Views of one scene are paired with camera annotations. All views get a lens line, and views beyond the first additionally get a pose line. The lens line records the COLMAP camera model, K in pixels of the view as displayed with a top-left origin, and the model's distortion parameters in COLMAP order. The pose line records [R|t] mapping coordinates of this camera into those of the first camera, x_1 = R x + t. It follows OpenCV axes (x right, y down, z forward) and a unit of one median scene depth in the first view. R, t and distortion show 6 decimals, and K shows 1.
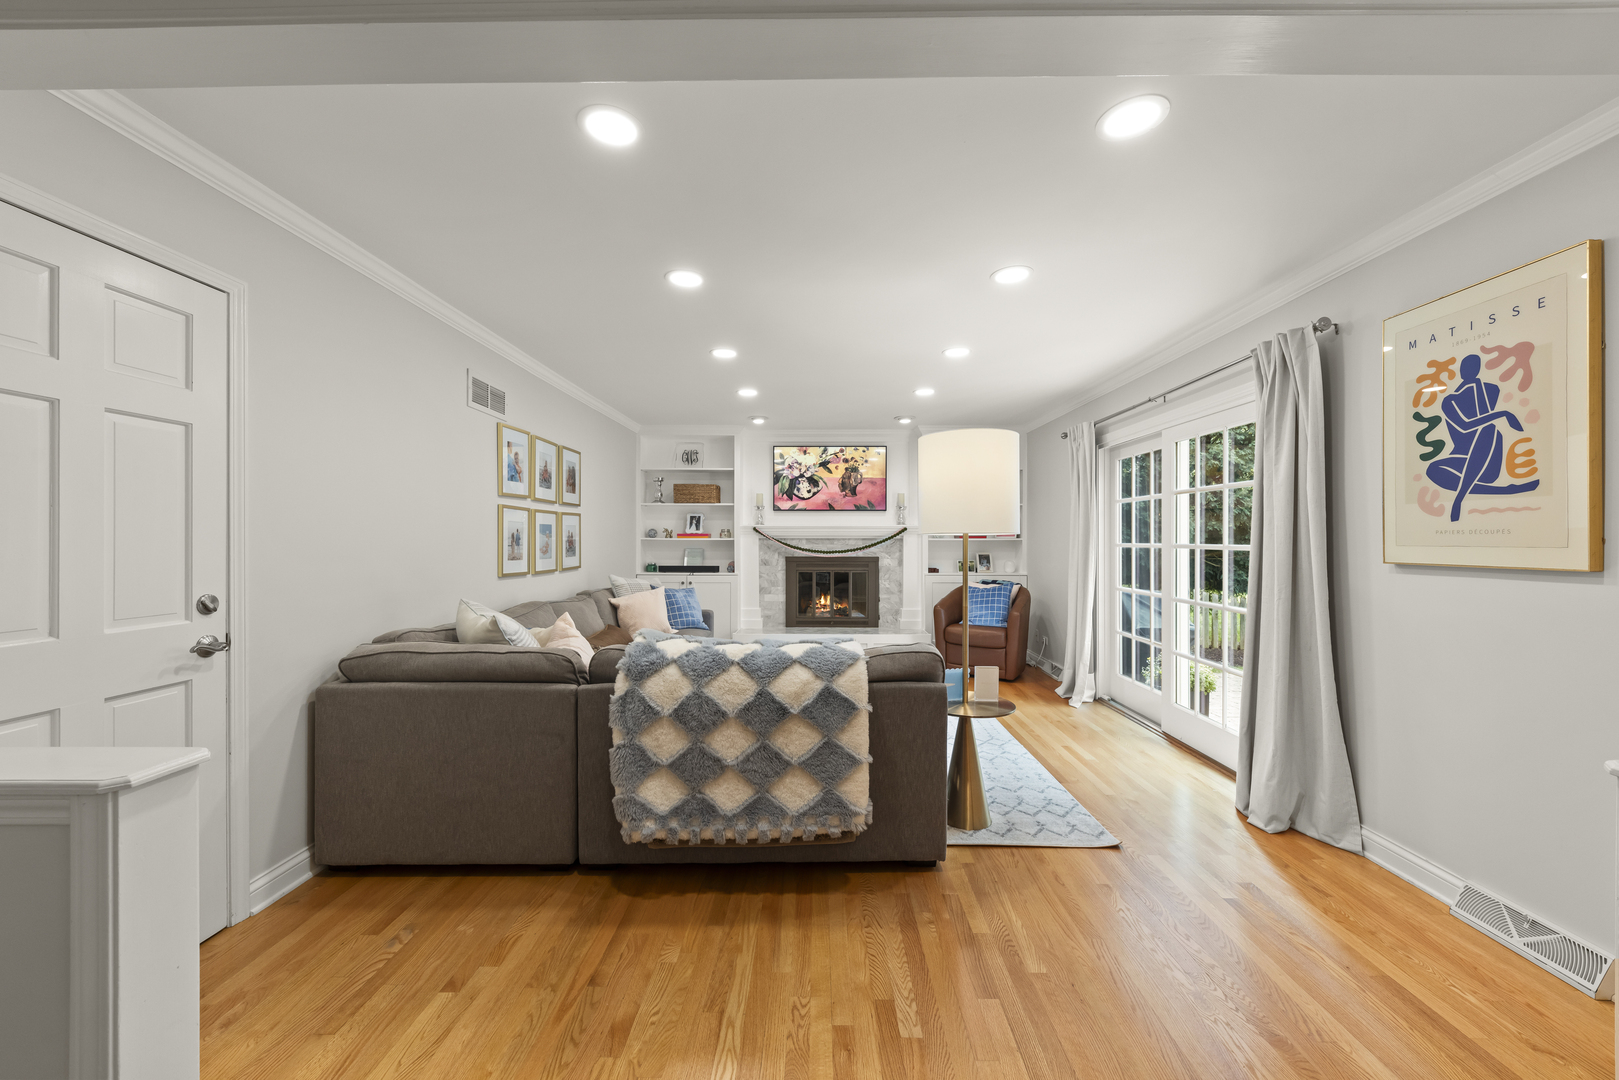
lens RADIAL K [[609.4, 0, 810.8], [0, 609.4, 540.1], [0, 0, 1]] dist [0.010560, 0.000052]
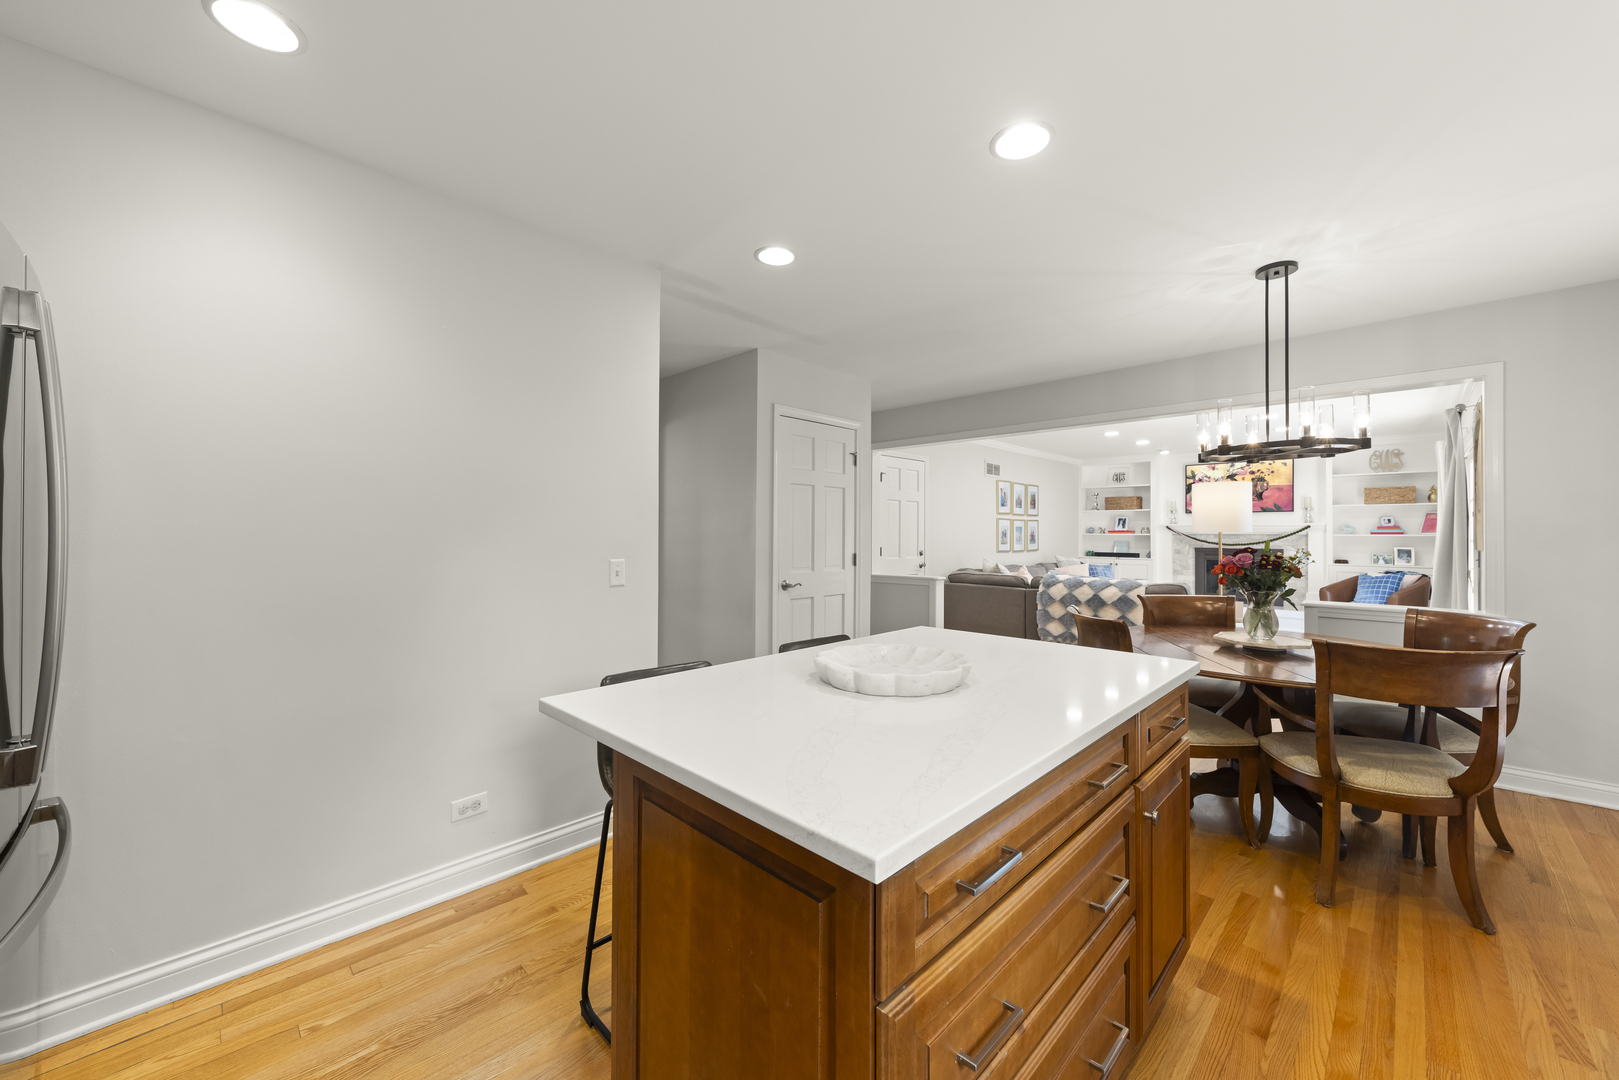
lens RADIAL K [[609.4, 0, 807.8], [0, 609.4, 531.4], [0, 0, 1]] dist [0.010560, 0.000052]
pose [[0.723828, 0.000017, -0.689980, 0.354399], [-0.003498, 0.999987, -0.003645, -0.001094], [0.689971, 0.005052, 0.723819, -0.734498]]
